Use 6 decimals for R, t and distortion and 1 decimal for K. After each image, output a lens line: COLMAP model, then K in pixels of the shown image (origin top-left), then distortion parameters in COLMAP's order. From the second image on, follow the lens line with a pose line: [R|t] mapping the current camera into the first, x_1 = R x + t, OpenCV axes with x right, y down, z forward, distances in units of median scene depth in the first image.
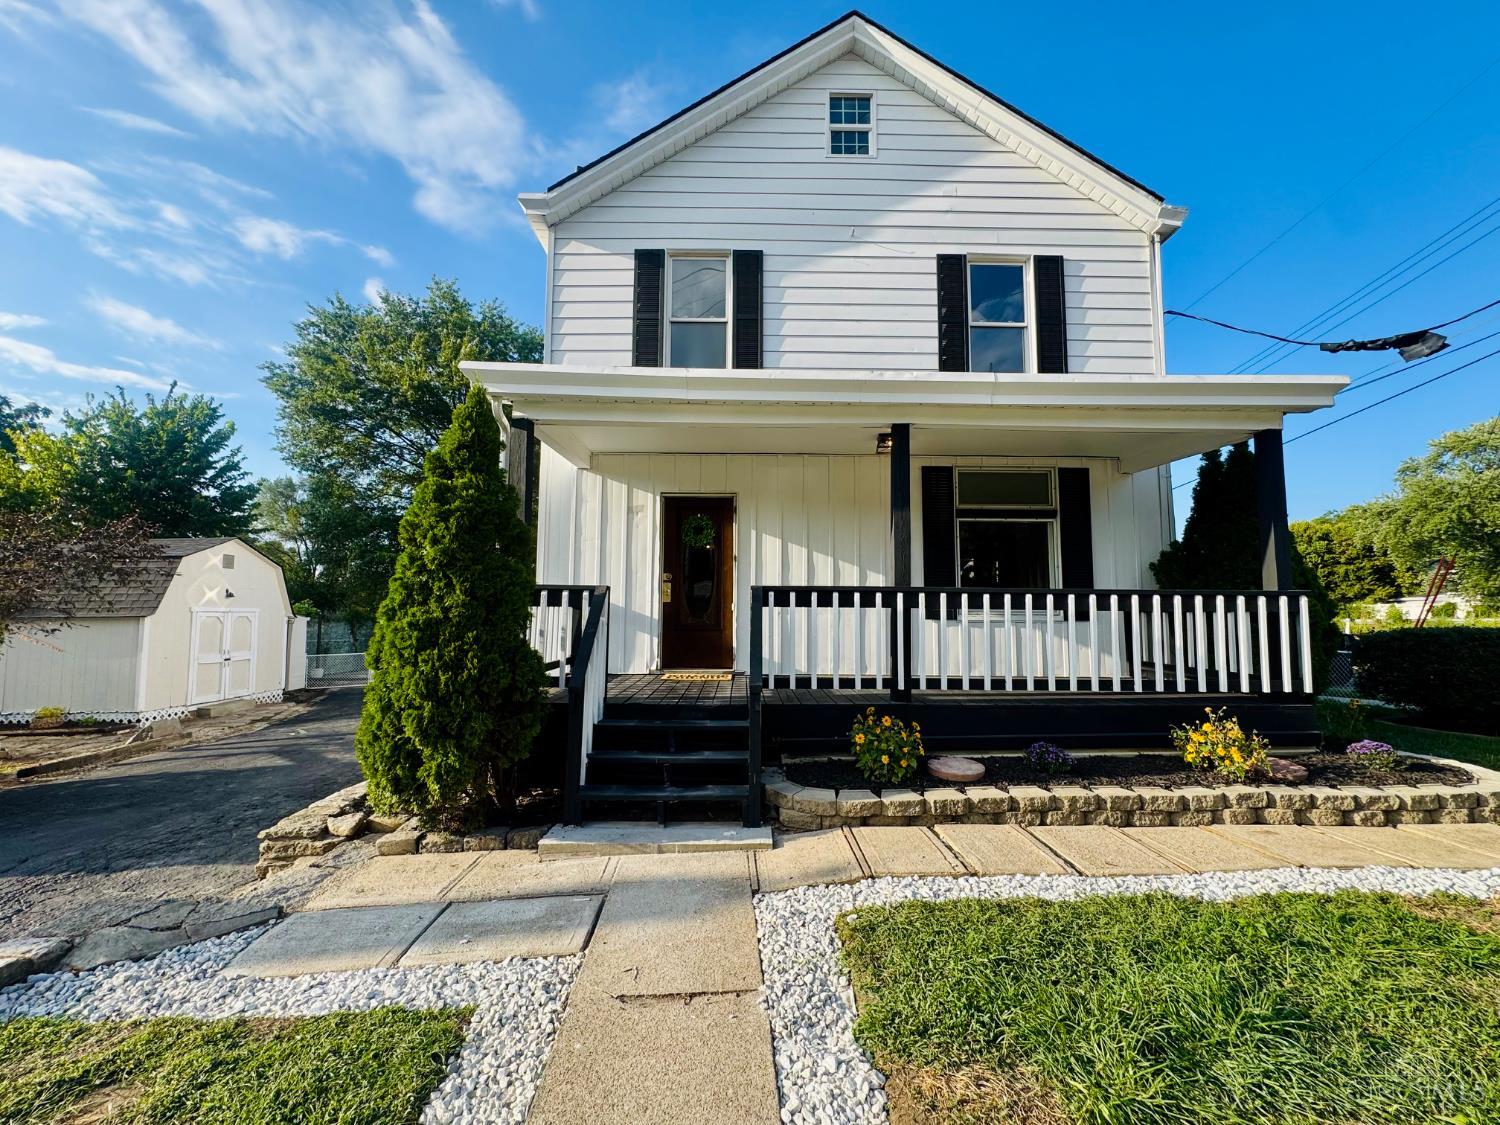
lens RADIAL K [[601.6, 0, 750.0], [0, 601.6, 562.5], [0, 0, 1]] dist [0.000031, 0.000332]
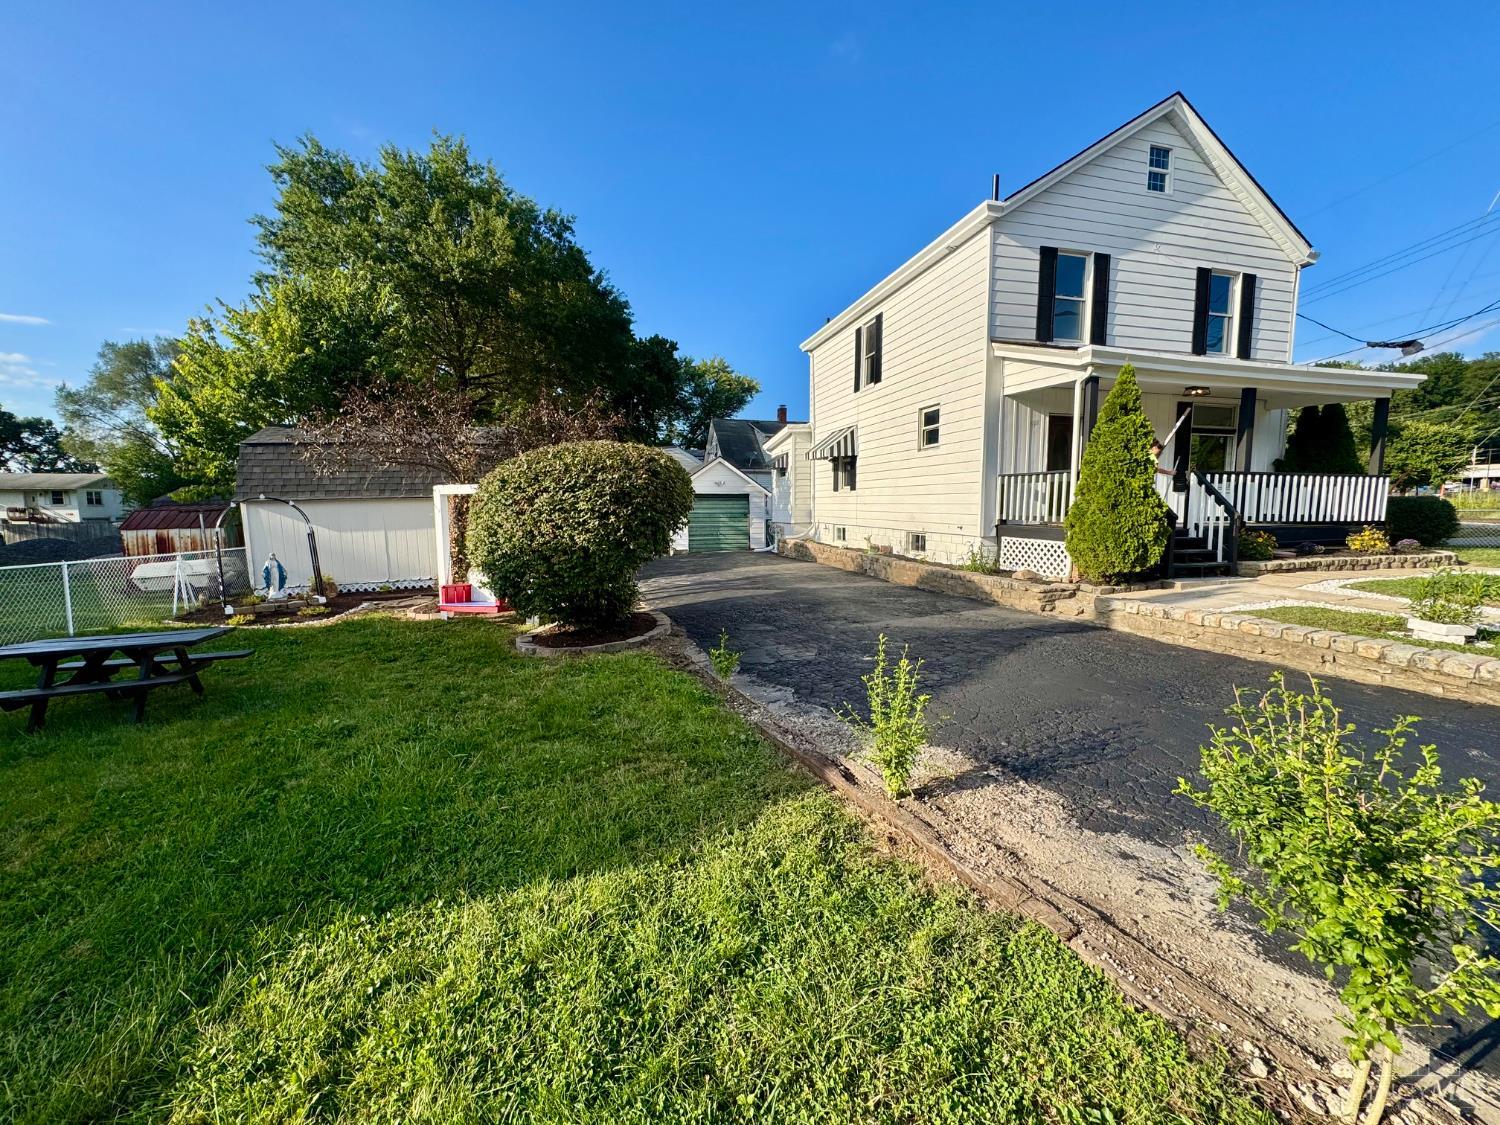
lens RADIAL K [[601.6, 0, 750.0], [0, 601.6, 562.5], [0, 0, 1]] dist [0.000031, 0.000332]
pose [[0.969798, -0.029187, 0.242156, -1.287324], [-0.013959, 0.984545, 0.174572, 0.007876], [-0.243509, -0.172680, 0.954403, -0.397945]]
